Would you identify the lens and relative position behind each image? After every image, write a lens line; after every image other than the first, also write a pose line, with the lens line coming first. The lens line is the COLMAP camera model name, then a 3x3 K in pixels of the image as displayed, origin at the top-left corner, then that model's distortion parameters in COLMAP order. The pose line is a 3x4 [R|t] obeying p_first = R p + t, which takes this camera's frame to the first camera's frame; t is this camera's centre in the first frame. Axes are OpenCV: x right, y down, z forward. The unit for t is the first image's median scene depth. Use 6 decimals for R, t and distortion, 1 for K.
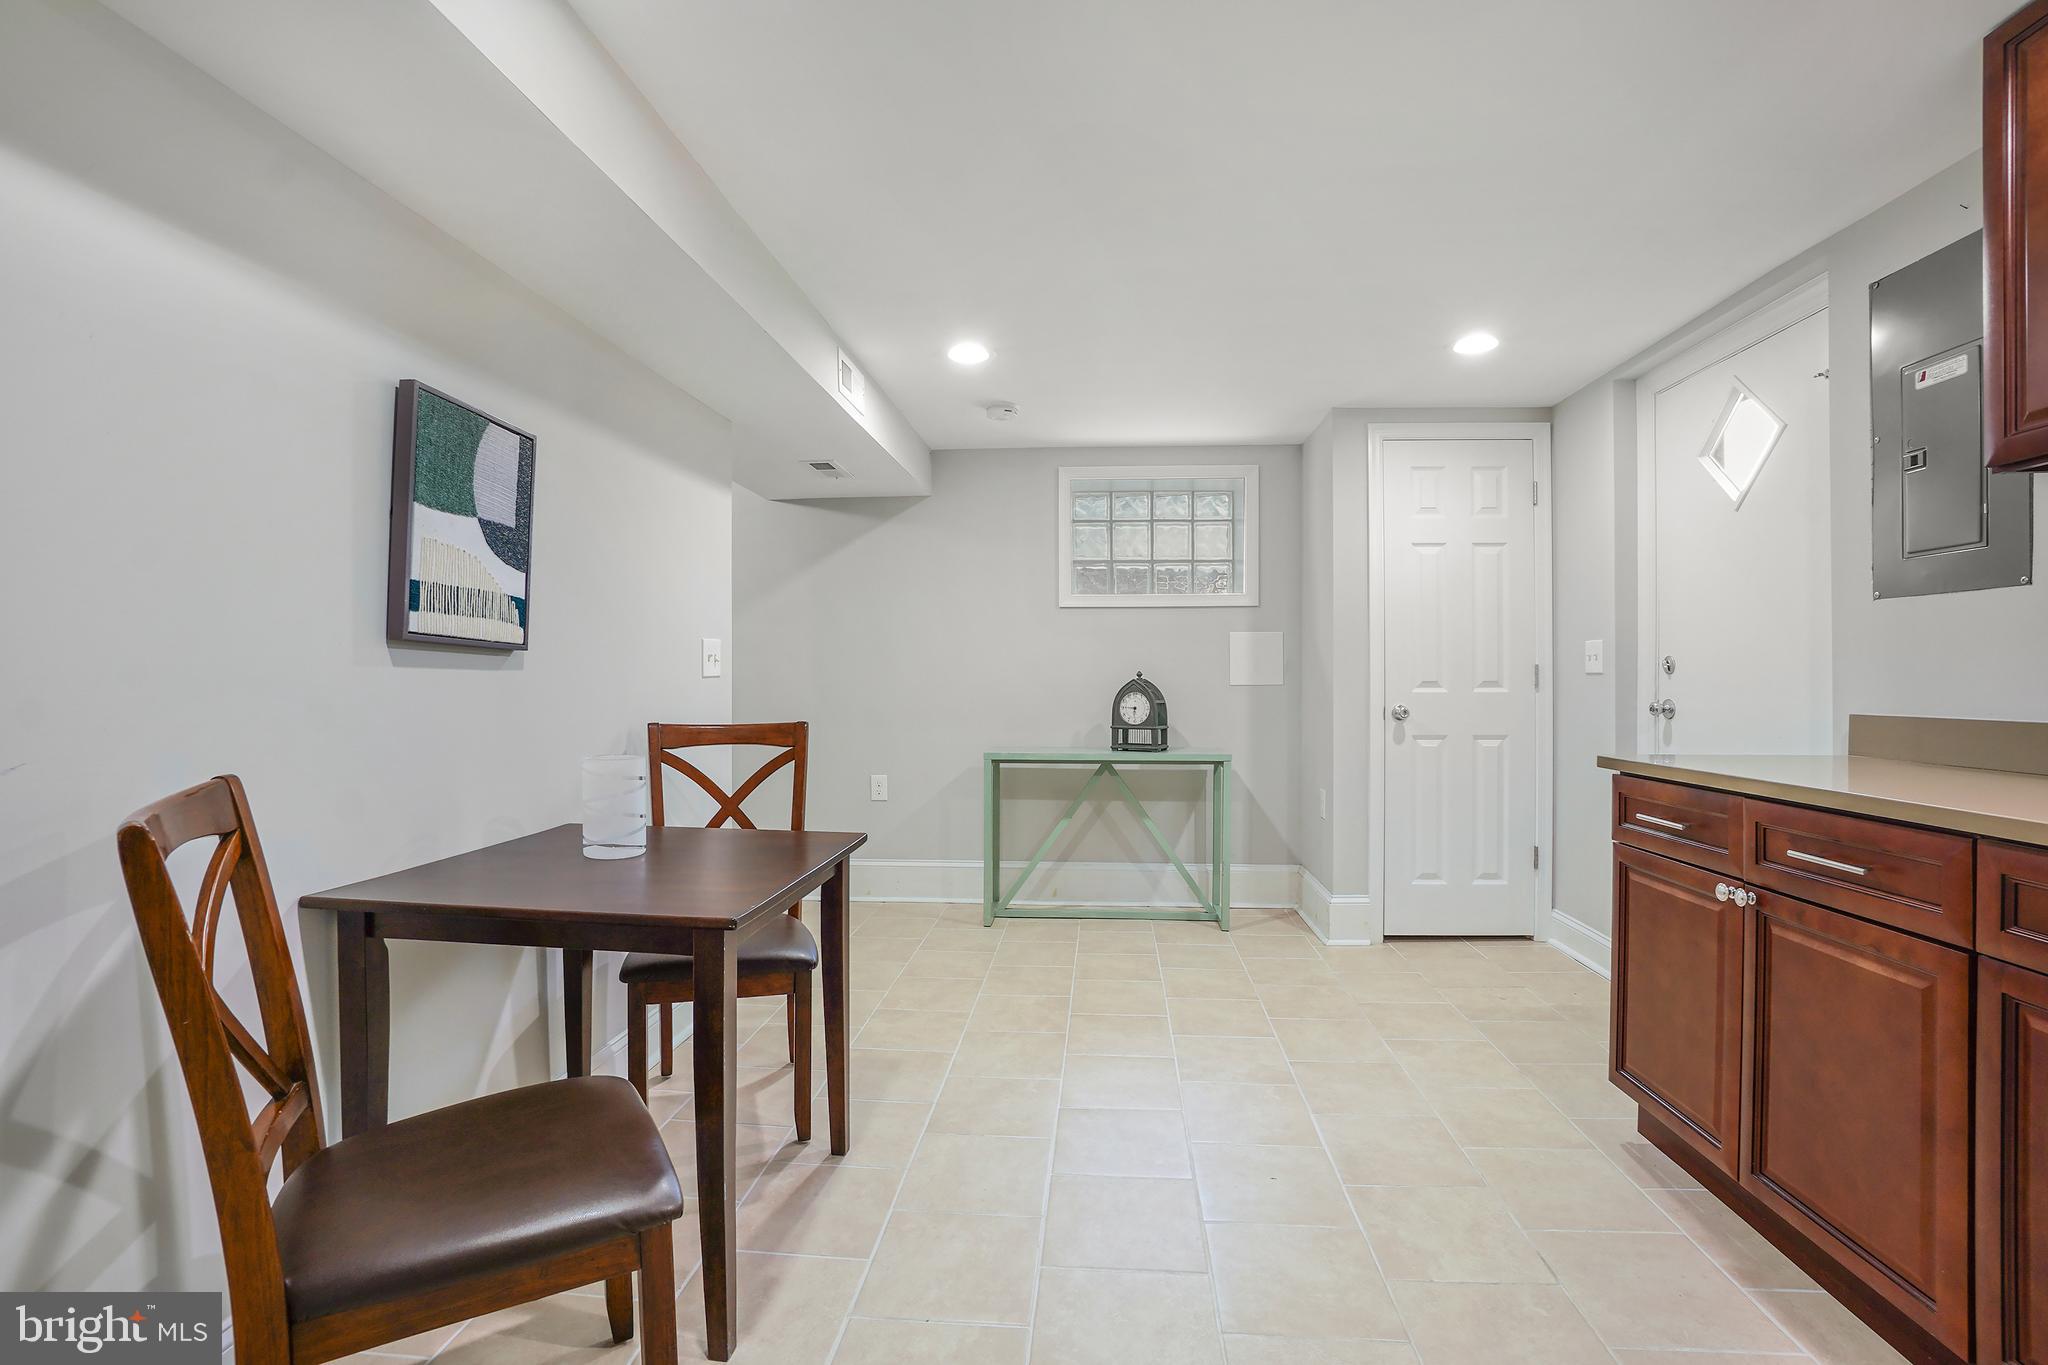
lens RADIAL K [[924.1, 0, 1031.1], [0, 924.1, 676.9], [0, 0, 1]] dist [-0.001726, -0.000278]
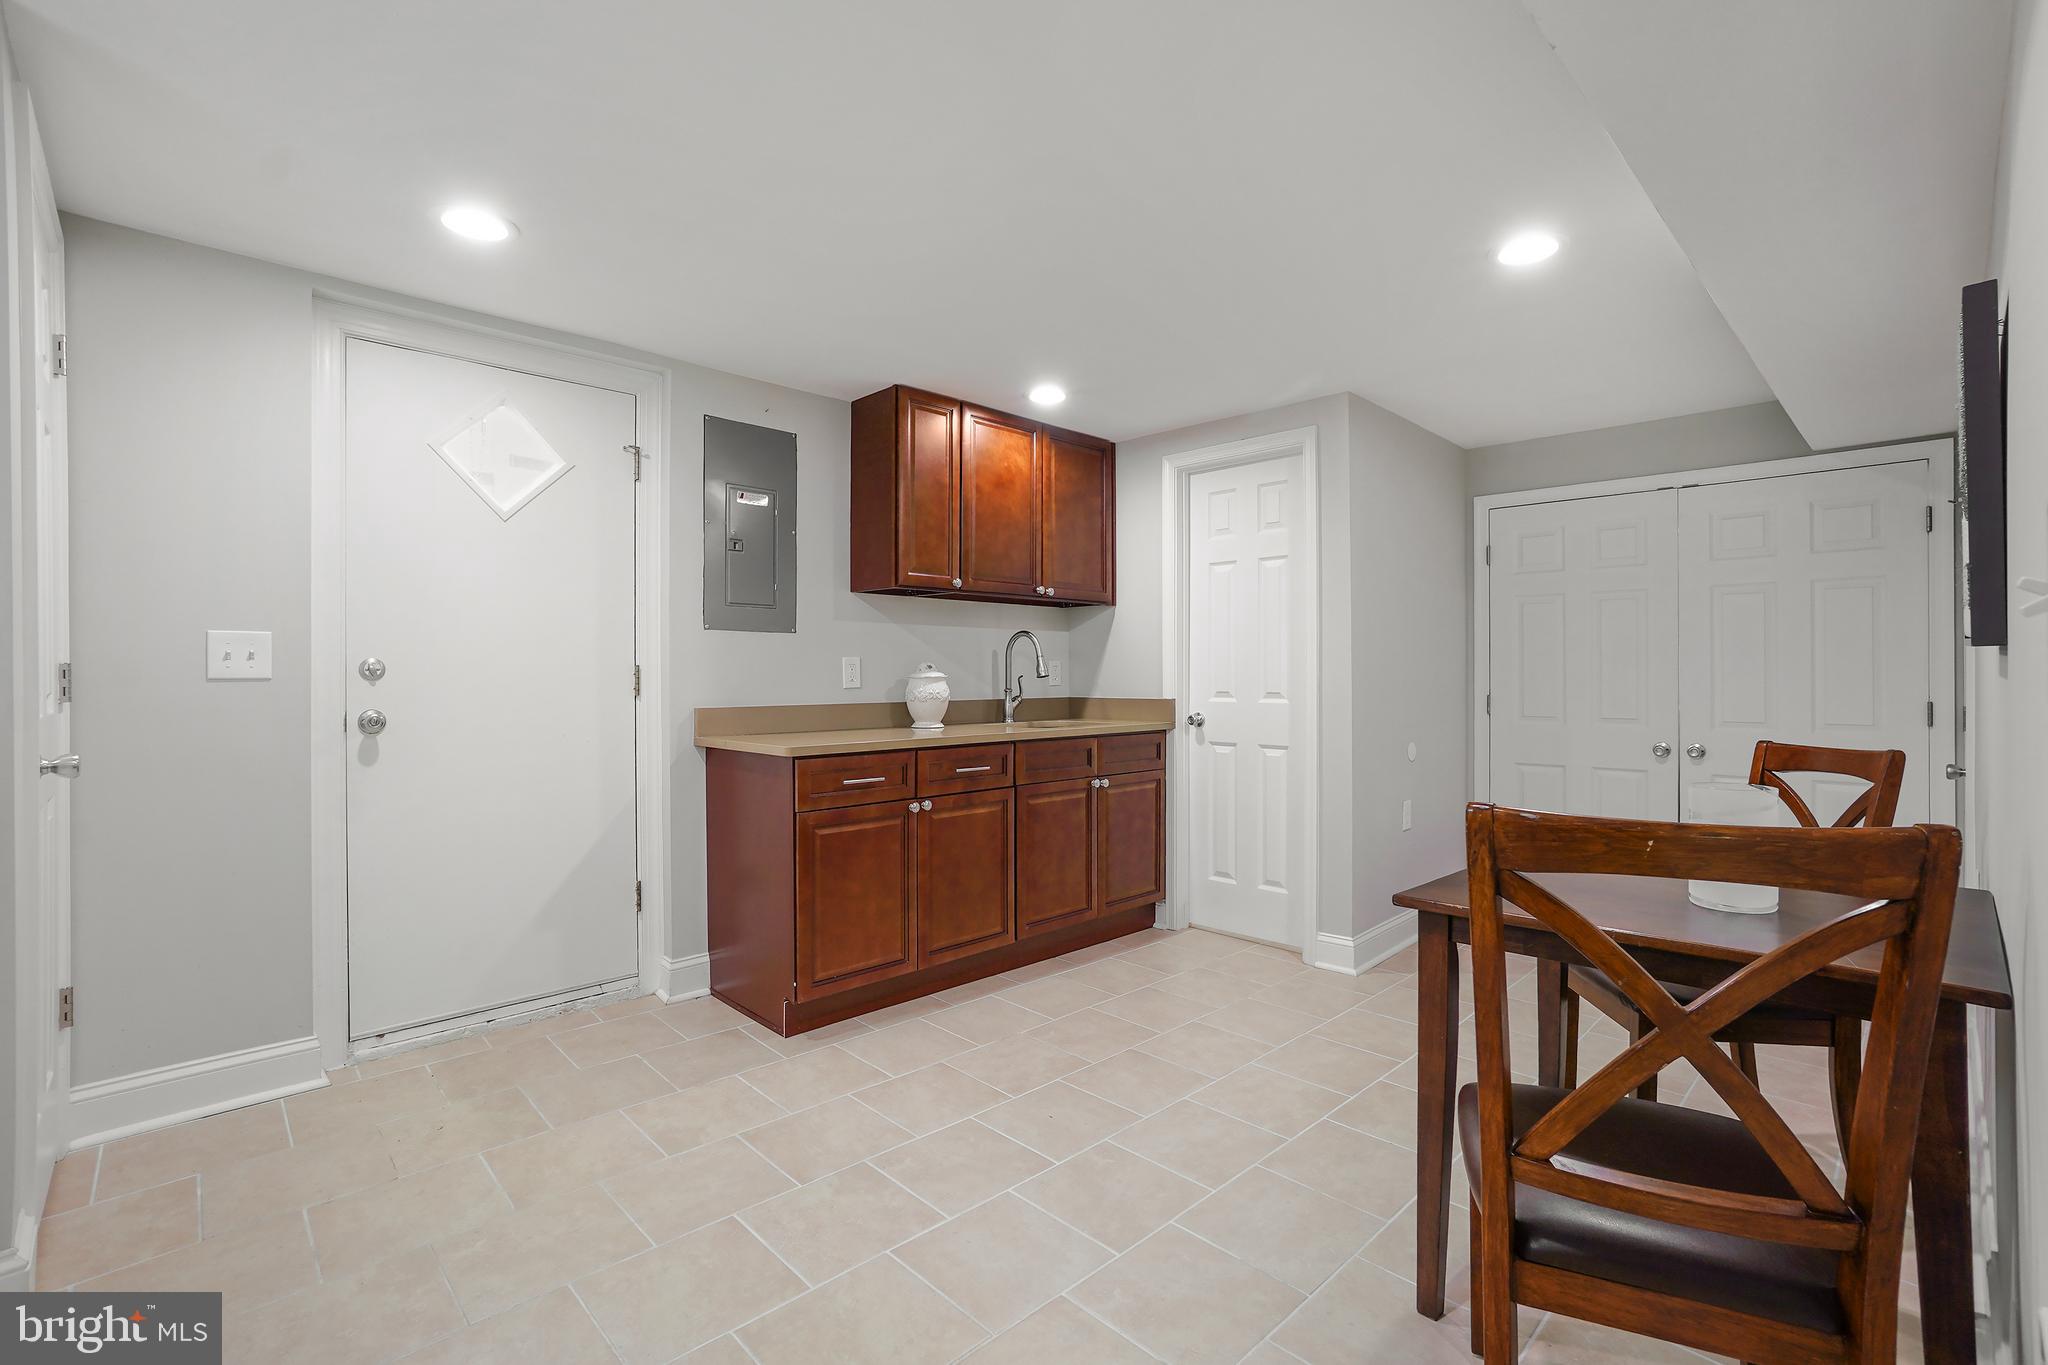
lens RADIAL K [[924.1, 0, 1037.4], [0, 924.1, 688.6], [0, 0, 1]] dist [-0.001726, -0.000278]
pose [[-0.754766, -0.000971, 0.655993, -0.467028], [0.005334, 0.999957, 0.007617, 0.000650], [-0.655973, 0.009248, -0.754728, 1.824210]]
